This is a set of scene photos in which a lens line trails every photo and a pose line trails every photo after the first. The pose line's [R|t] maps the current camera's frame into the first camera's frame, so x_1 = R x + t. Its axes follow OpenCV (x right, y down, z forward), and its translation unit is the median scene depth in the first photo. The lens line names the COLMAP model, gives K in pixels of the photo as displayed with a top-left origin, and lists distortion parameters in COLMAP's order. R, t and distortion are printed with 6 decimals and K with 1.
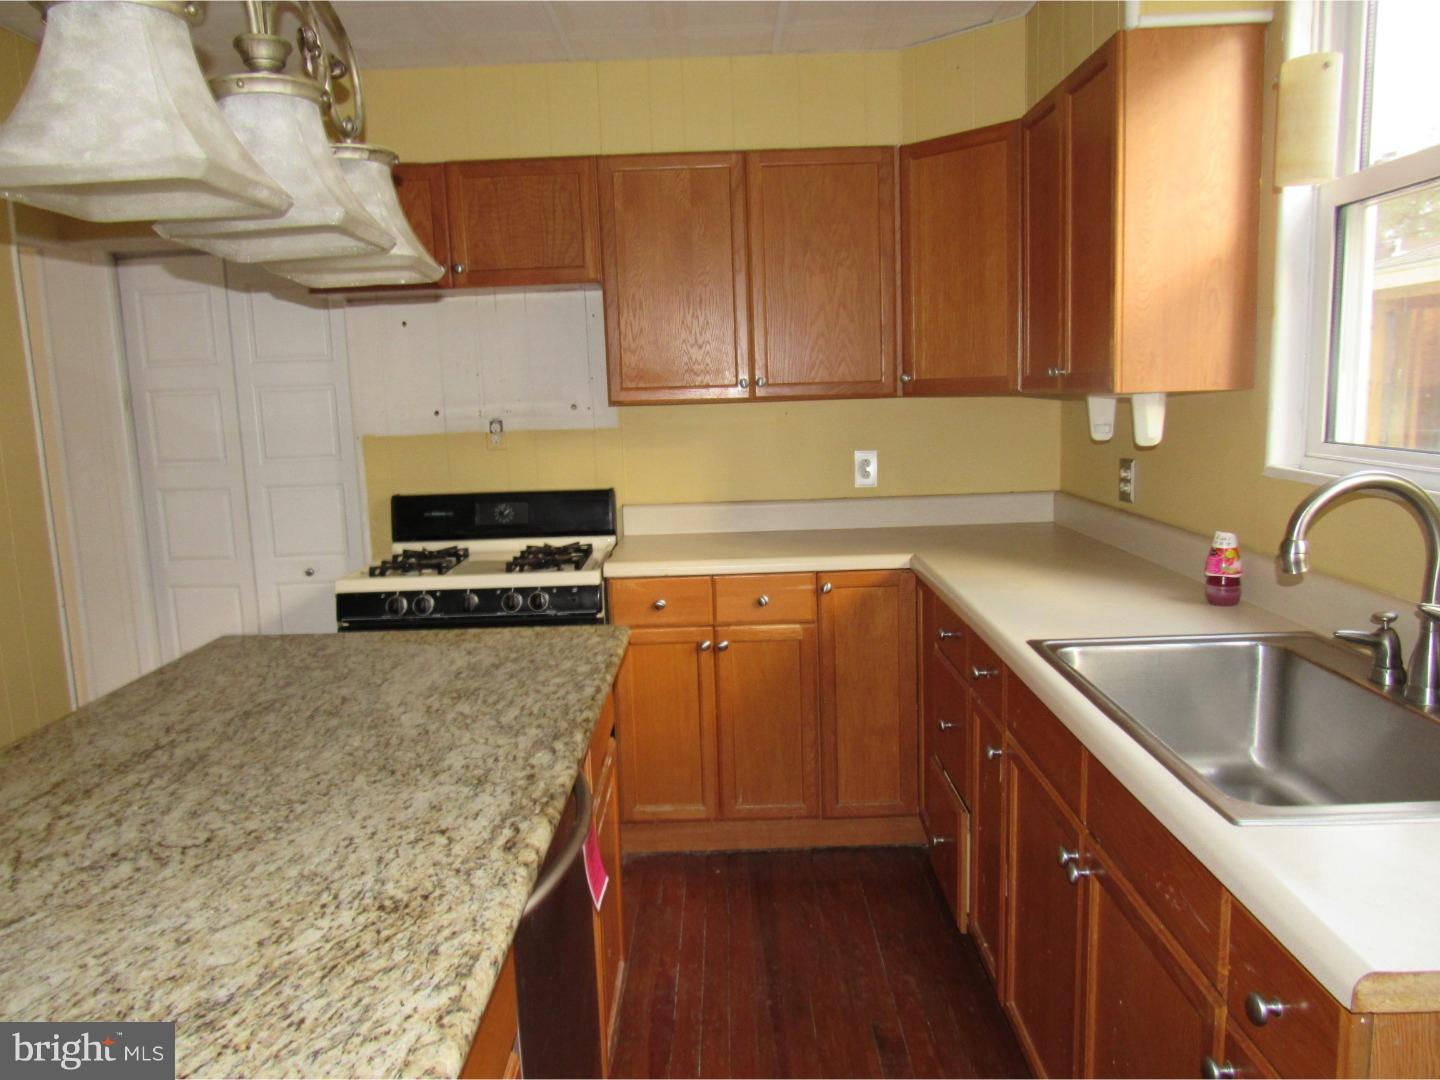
lens RADIAL K [[1023.1, 0, 721.6], [0, 1023.1, 543.5], [0, 0, 1]] dist [-0.020725, -0.001283]
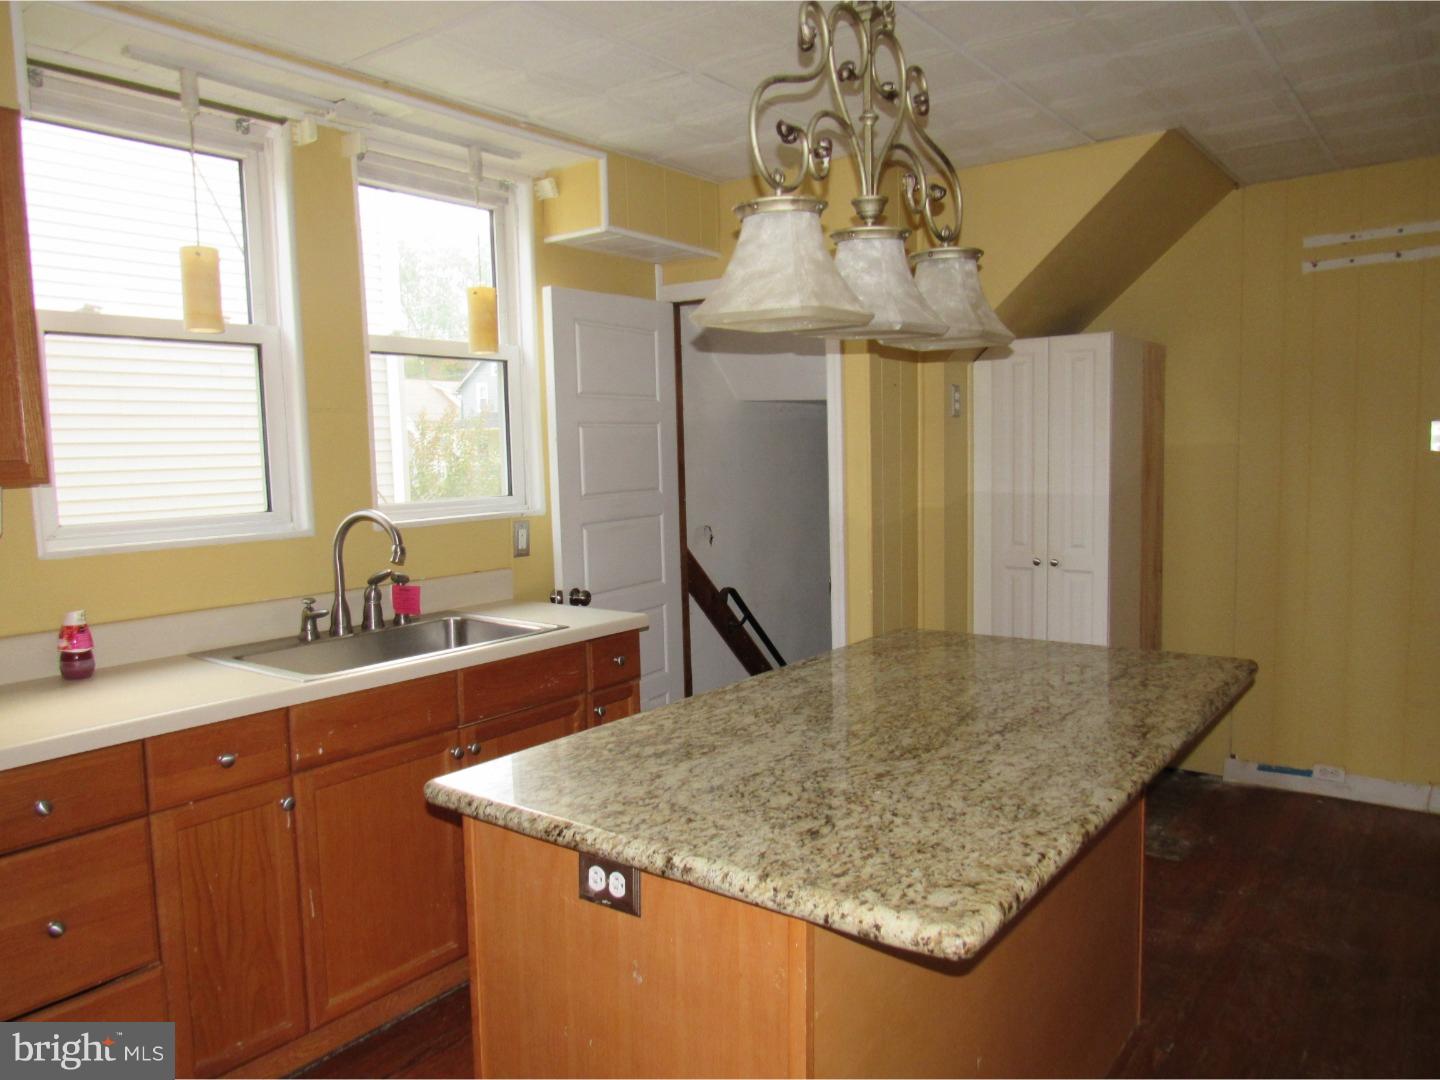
lens RADIAL K [[1023.1, 0, 721.6], [0, 1023.1, 543.5], [0, 0, 1]] dist [-0.020725, -0.001283]
pose [[-0.797279, -0.005000, 0.603590, -0.810284], [0.140061, 0.971141, 0.193050, -0.223361], [-0.587137, 0.238455, -0.773570, 1.644682]]
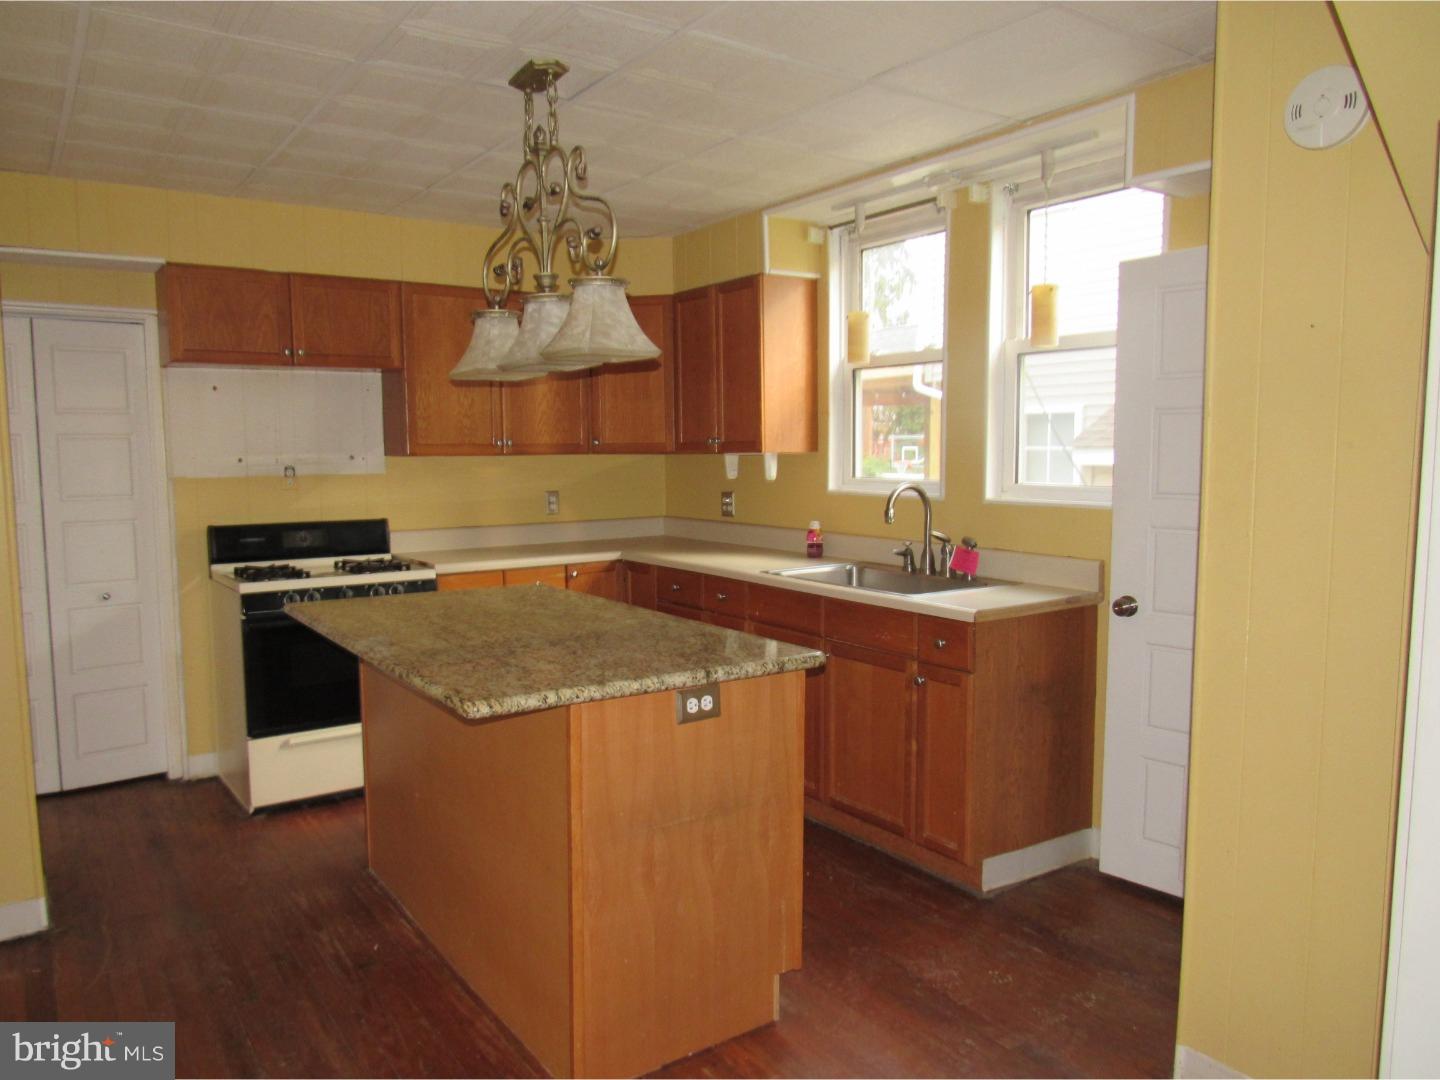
lens RADIAL K [[1023.1, 0, 721.6], [0, 1023.1, 543.5], [0, 0, 1]] dist [-0.020725, -0.001283]
pose [[0.816030, -0.028247, 0.577319, -0.967454], [0.068217, 0.996531, -0.047665, 0.135657], [-0.573970, 0.078279, 0.815127, -0.639400]]
